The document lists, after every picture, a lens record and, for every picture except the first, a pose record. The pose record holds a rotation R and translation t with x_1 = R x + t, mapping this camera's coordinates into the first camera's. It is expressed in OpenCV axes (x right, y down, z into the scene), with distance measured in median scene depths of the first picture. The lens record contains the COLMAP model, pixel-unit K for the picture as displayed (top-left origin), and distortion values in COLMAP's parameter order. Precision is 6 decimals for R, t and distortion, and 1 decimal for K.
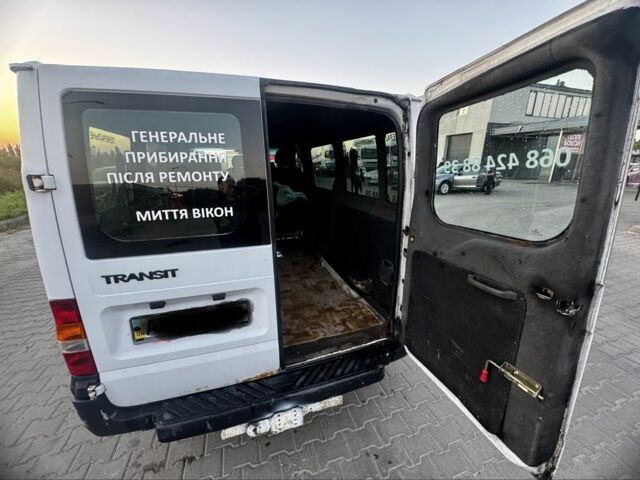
lens RADIAL K [[257.9, 0, 320.0], [0, 257.9, 240.0], [0, 0, 1]] dist [-0.001455, -0.000449]
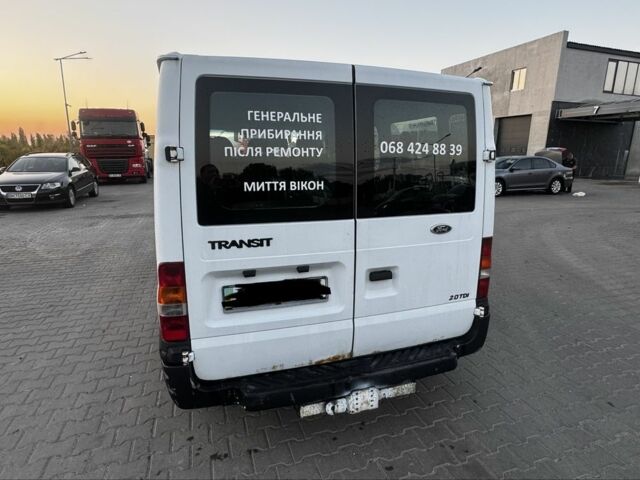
lens RADIAL K [[371.8, 0, 320.0], [0, 371.8, 240.0], [0, 0, 1]] dist [-0.007323, 0.002063]
pose [[0.999919, 0.009158, 0.008784, -0.360412], [-0.008600, 0.998063, -0.061621, 0.206661], [-0.009331, 0.061541, 0.998061, -0.511669]]
